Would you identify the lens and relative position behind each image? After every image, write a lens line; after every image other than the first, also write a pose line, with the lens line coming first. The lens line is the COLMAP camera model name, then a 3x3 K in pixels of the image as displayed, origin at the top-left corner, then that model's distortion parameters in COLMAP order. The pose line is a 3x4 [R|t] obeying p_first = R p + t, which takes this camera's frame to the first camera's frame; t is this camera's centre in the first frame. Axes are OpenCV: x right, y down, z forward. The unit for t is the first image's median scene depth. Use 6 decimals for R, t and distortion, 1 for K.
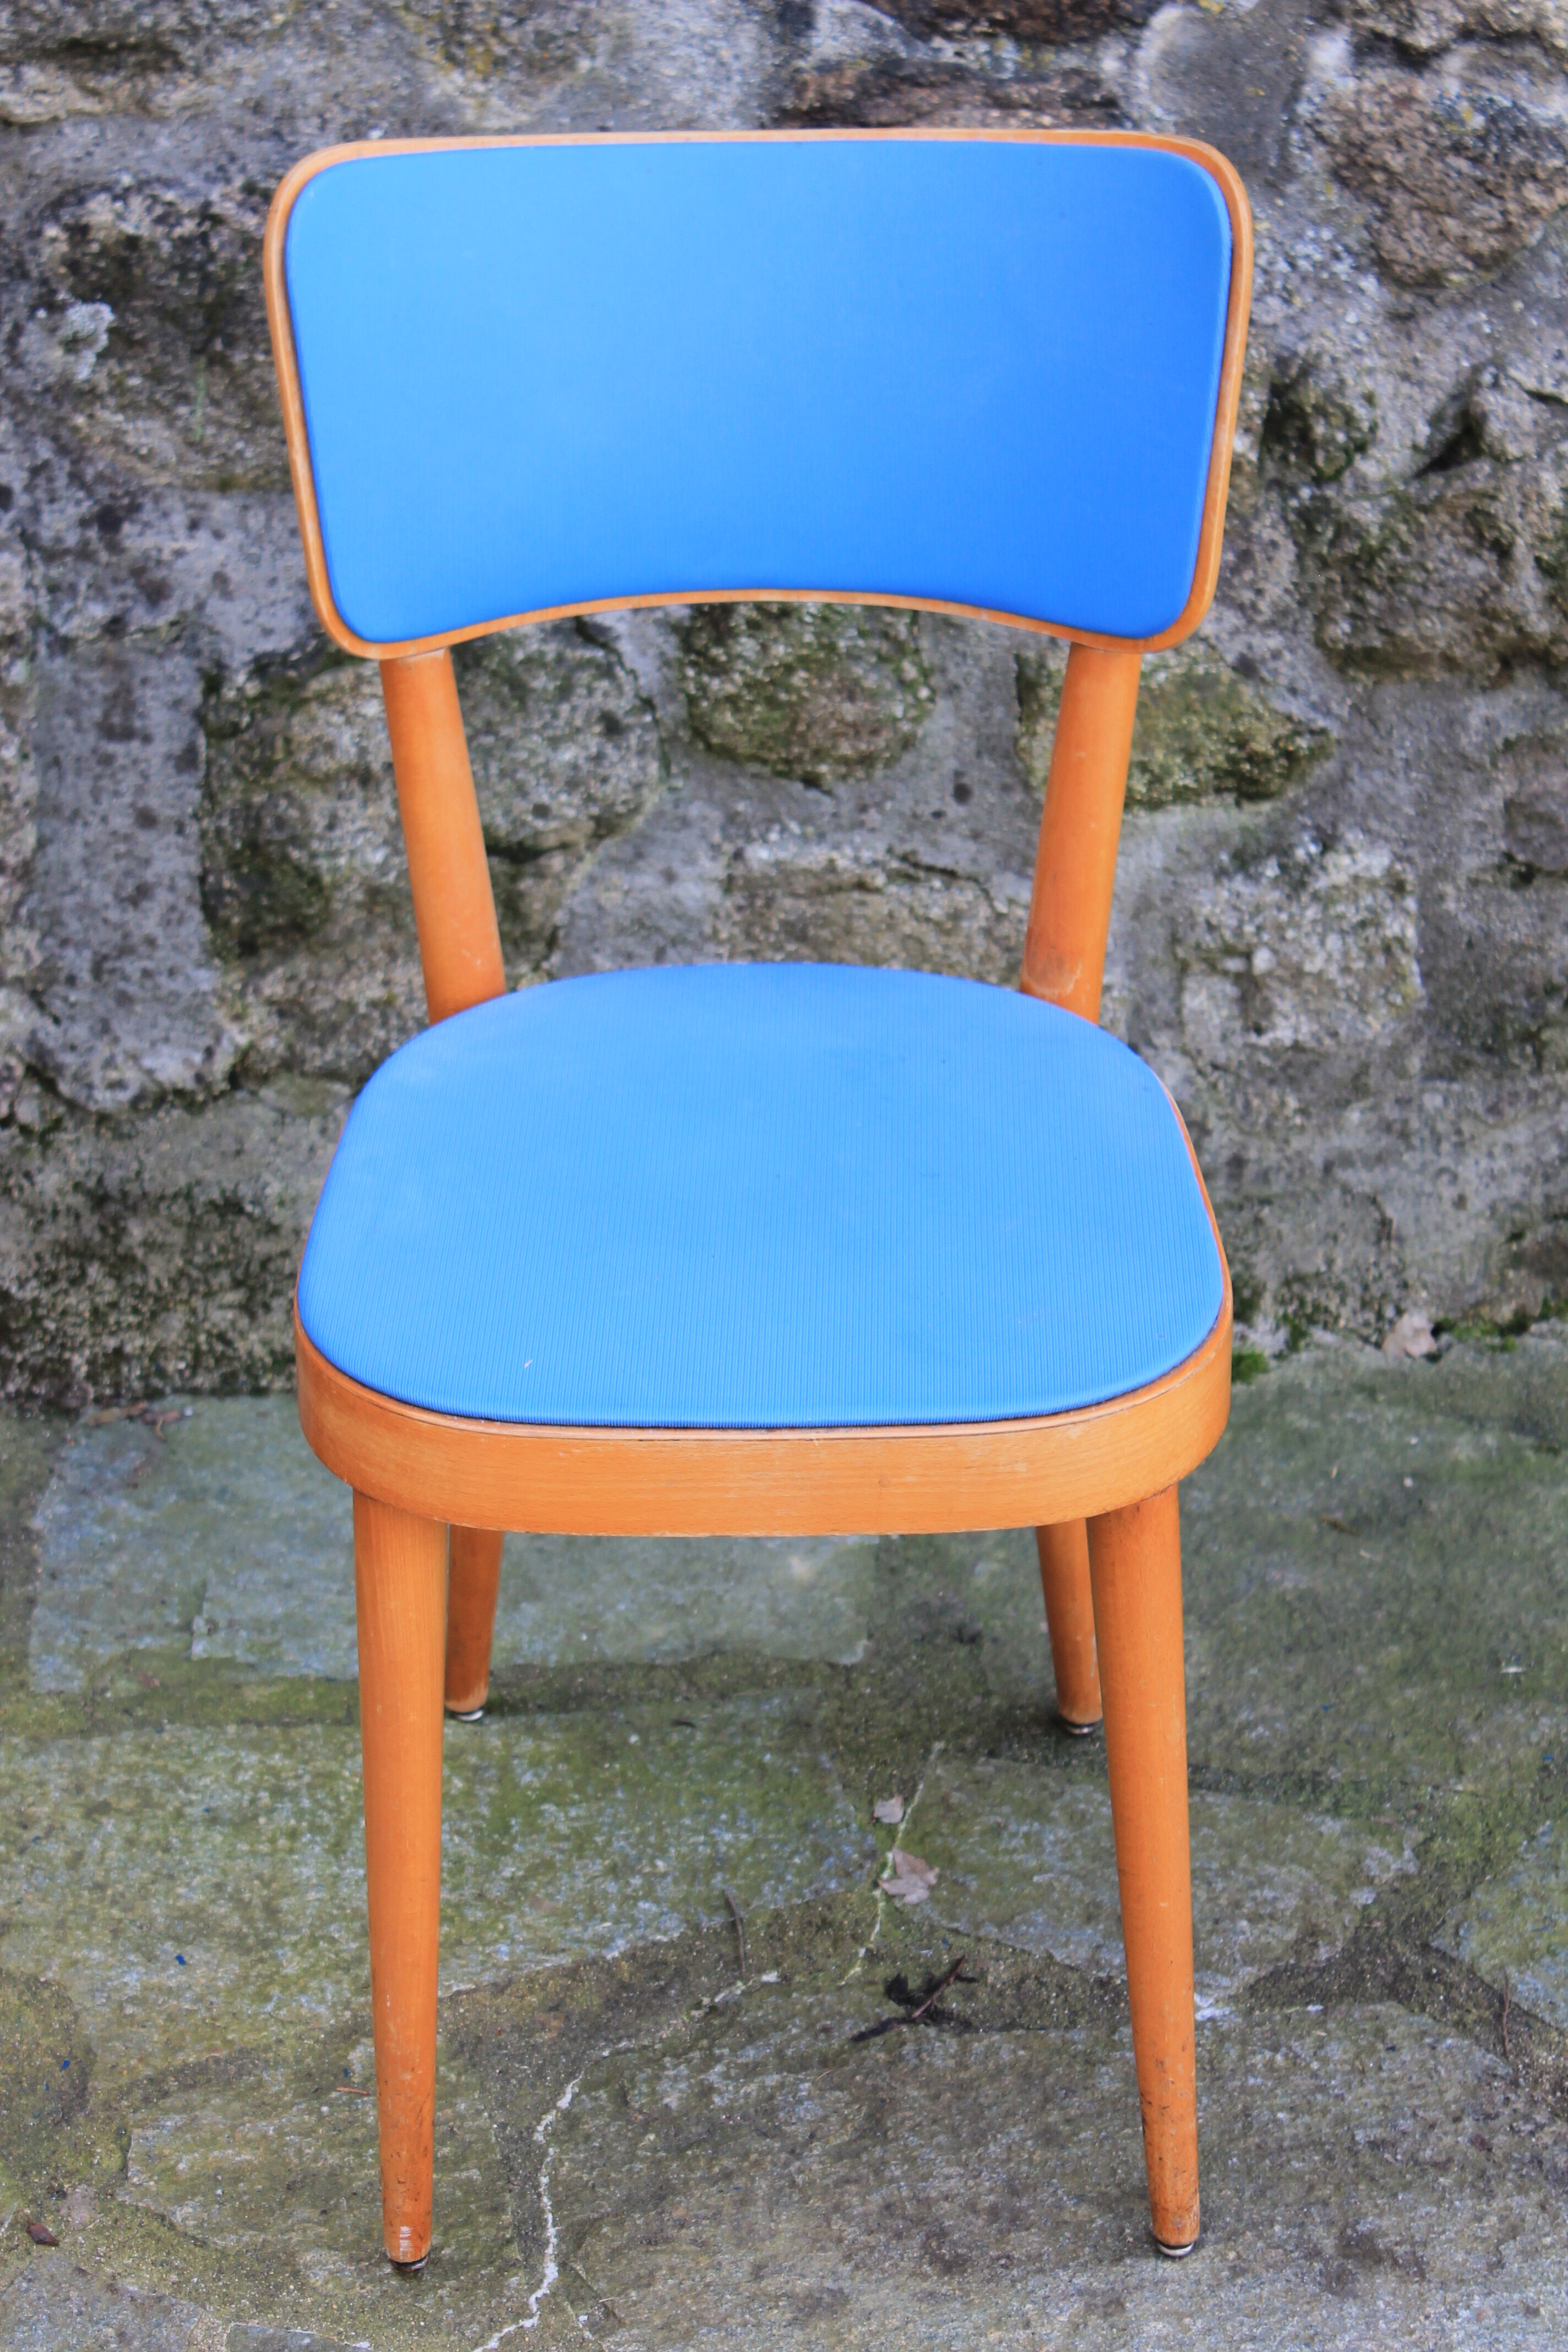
lens RADIAL K [[5188.4, 0, 724.0], [0, 5188.4, 1069.6], [0, 0, 1]] dist [0.086563, 0.000000]
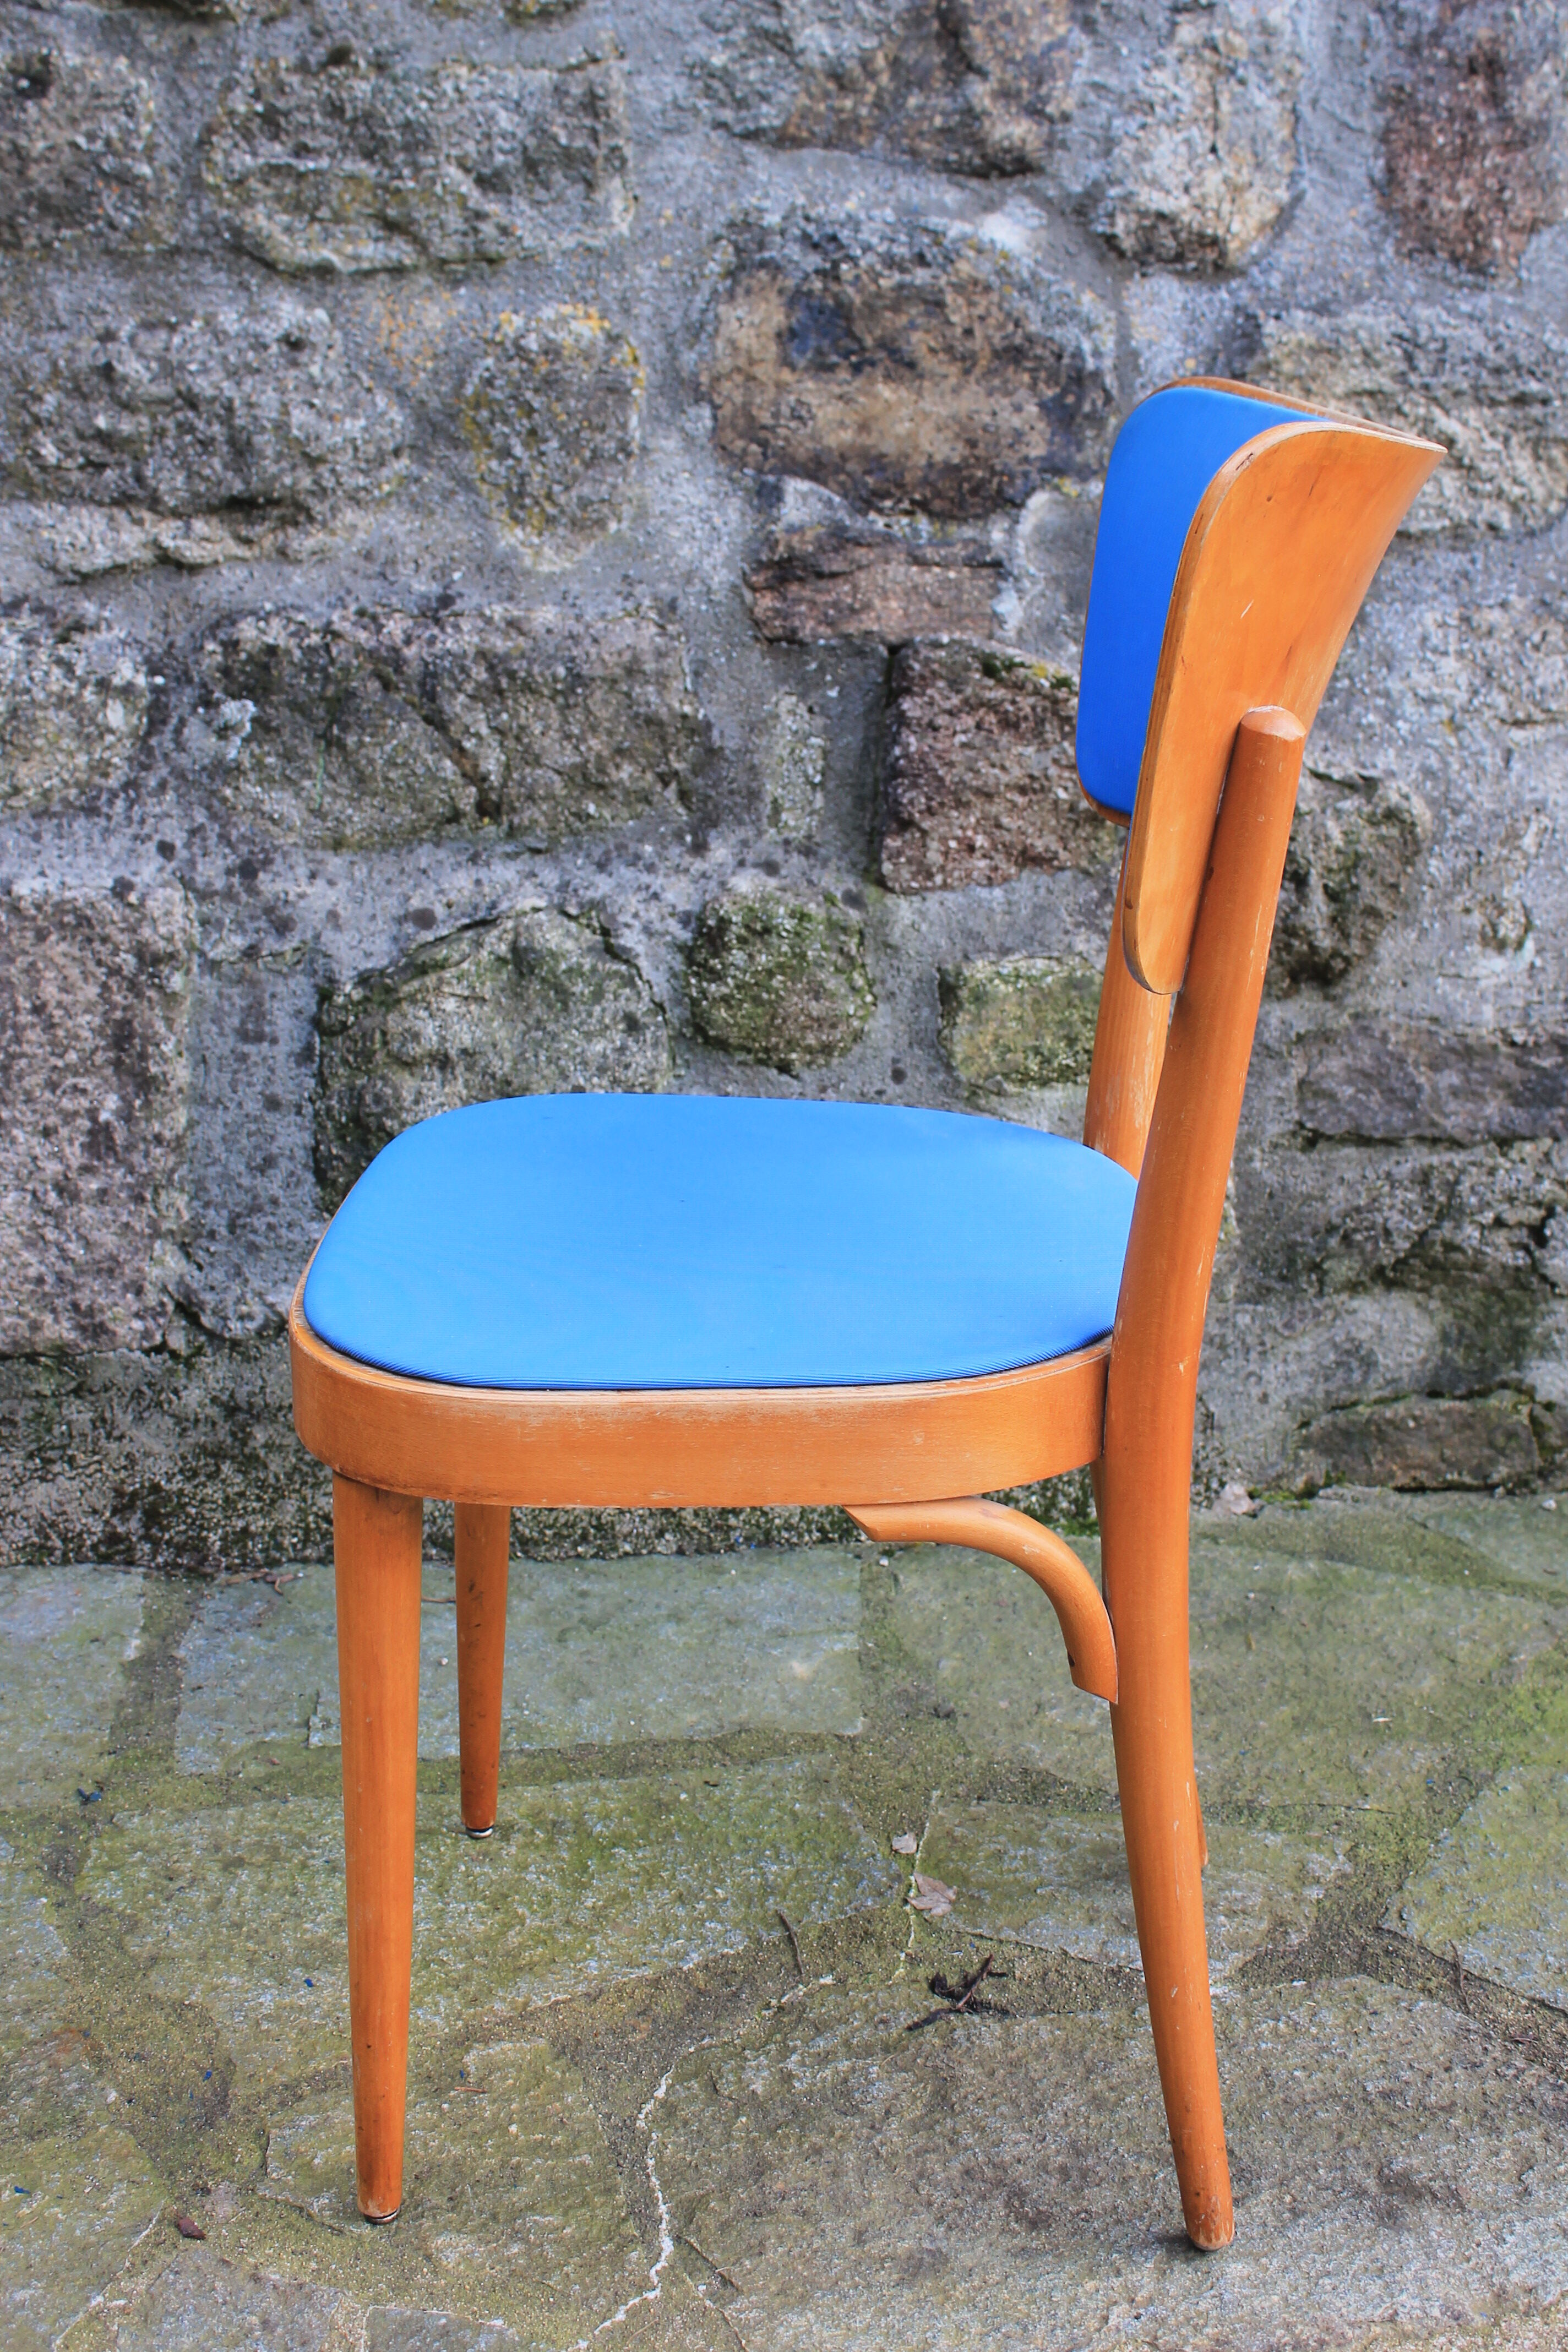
lens RADIAL K [[2681.9, 0, 768.2], [0, 2681.9, 1106.6], [0, 0, 1]] dist [-0.072041, 0.000000]
pose [[0.995913, -0.007560, 0.090004, -0.049541], [0.025310, 0.979926, -0.197748, 0.090296], [-0.086703, 0.199218, 0.976112, 0.347352]]
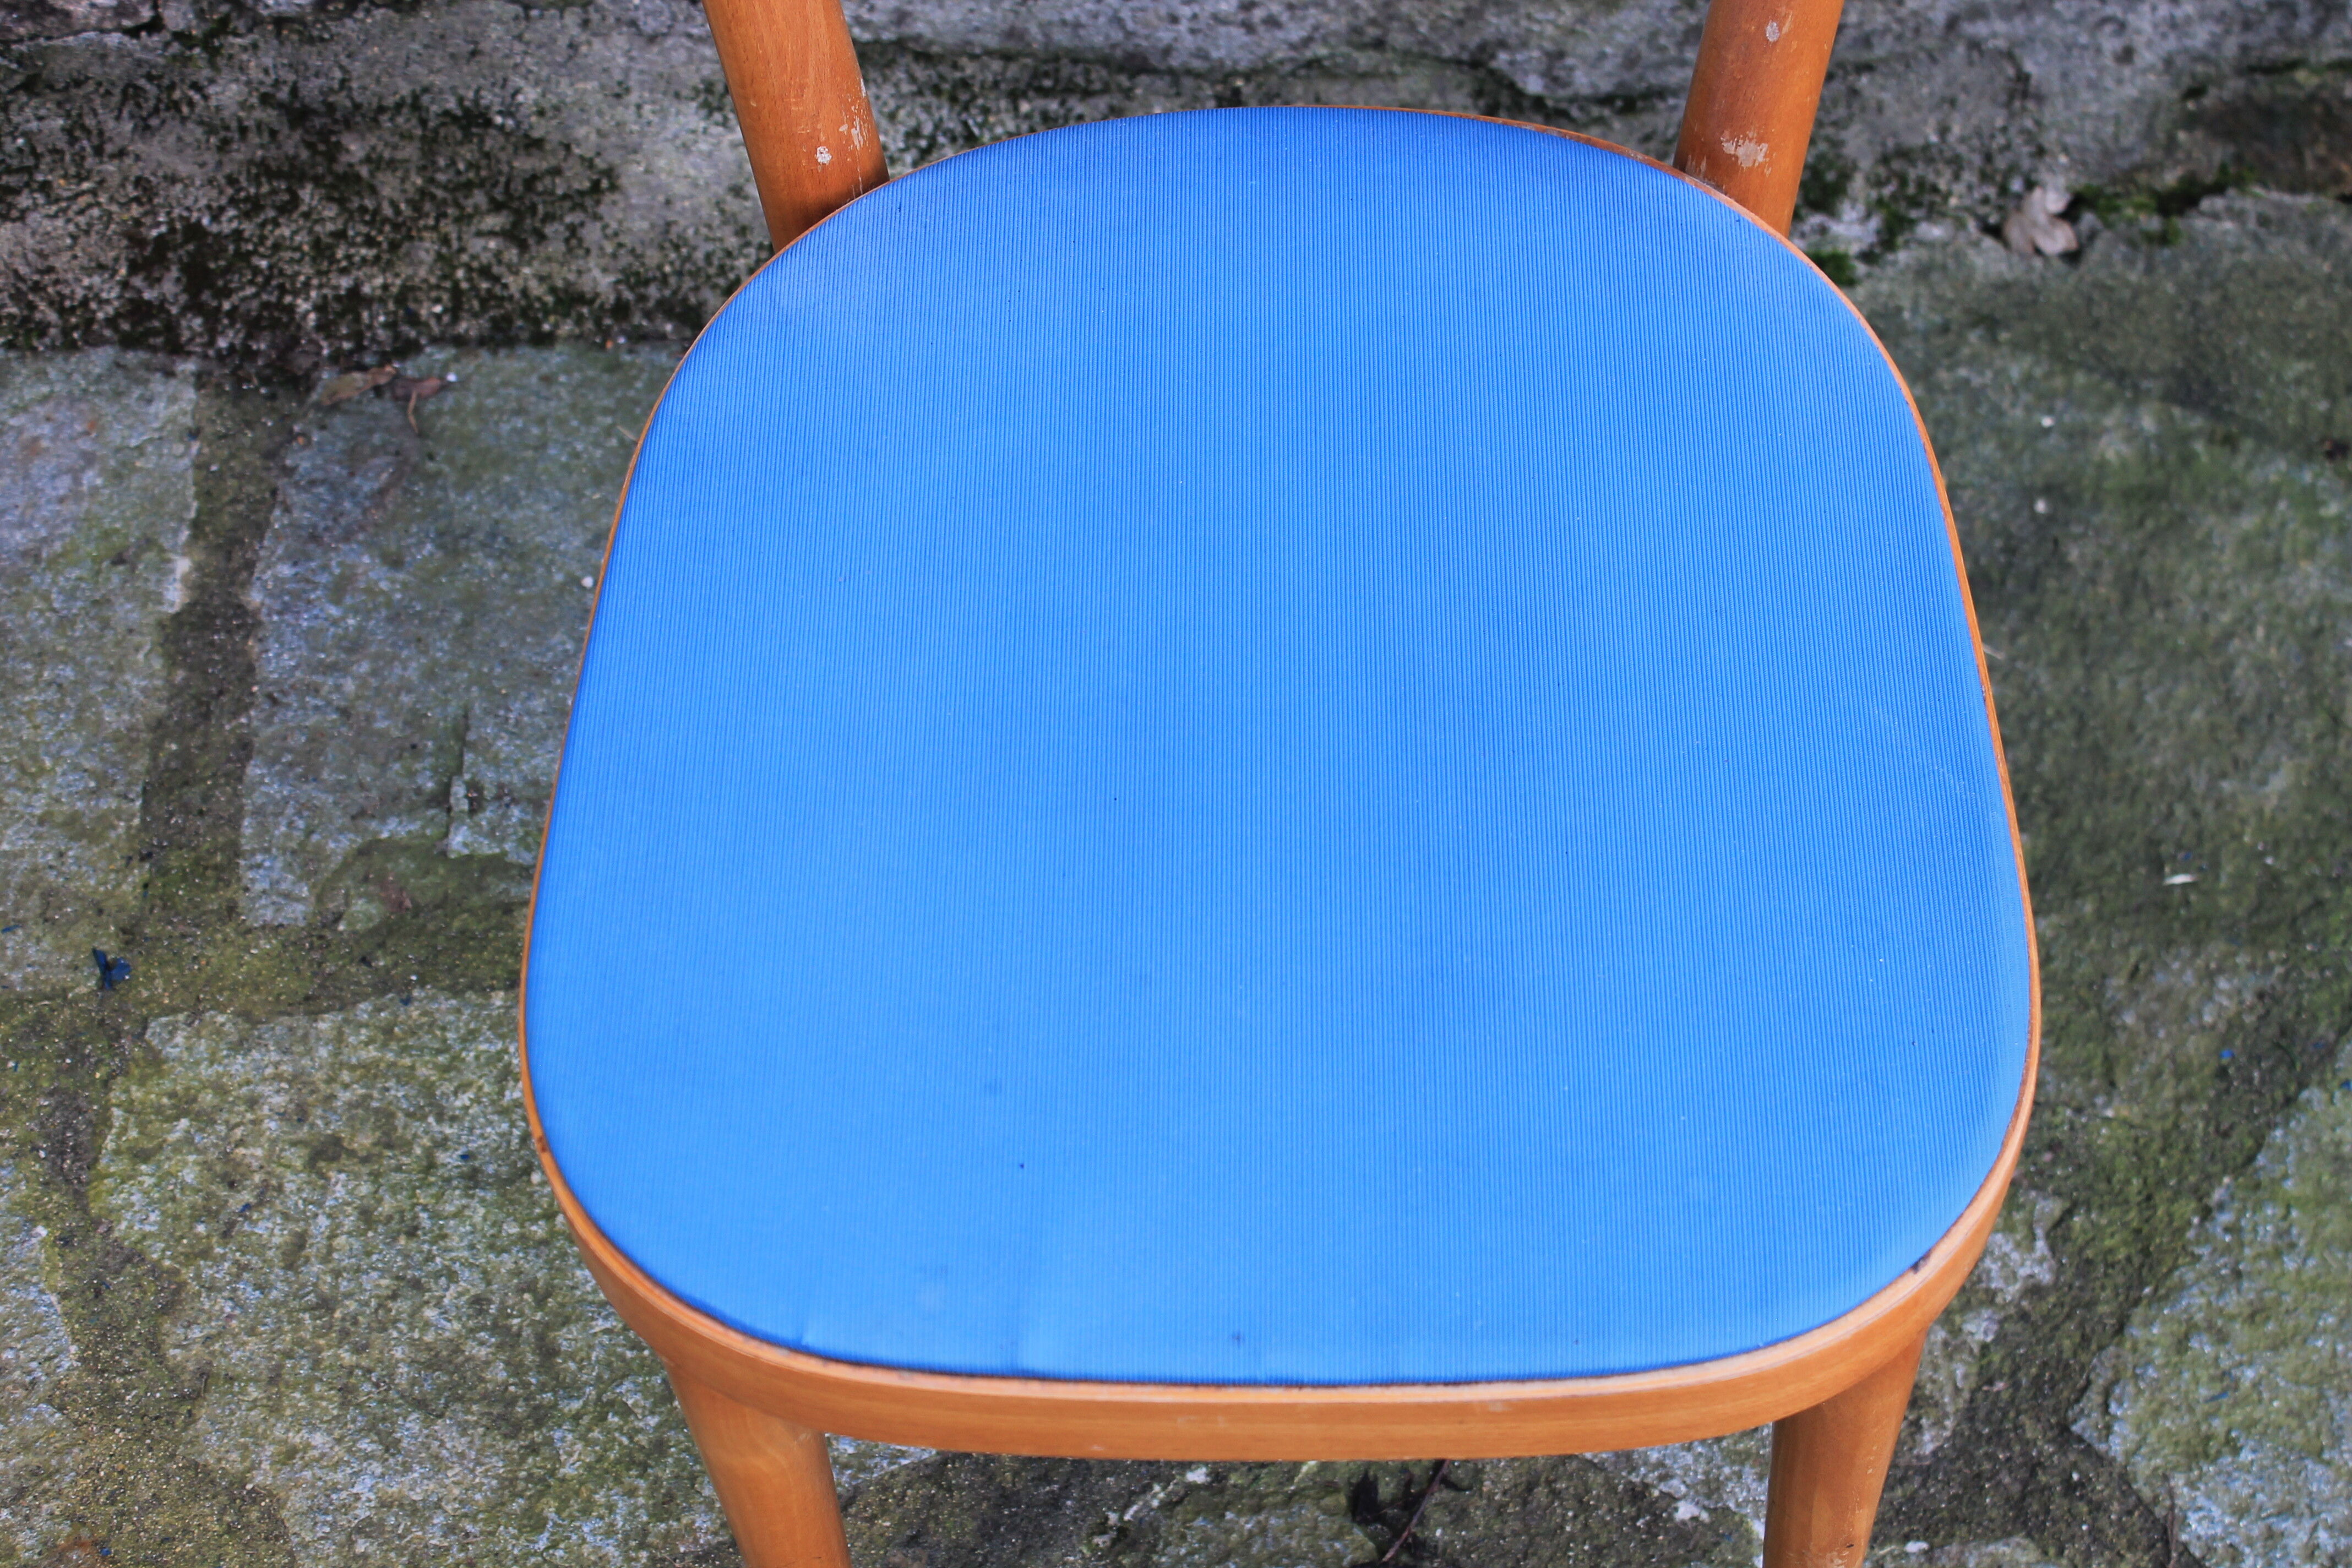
lens RADIAL K [[3752.8, 0, 1208.1], [0, 3752.8, 761.4], [0, 0, 1]] dist [-0.010699, 0.000000]
pose [[0.999612, -0.017588, -0.021576, 0.021569], [0.026068, 0.863322, 0.503980, -0.171728], [0.009762, -0.504347, 0.863446, 0.517004]]
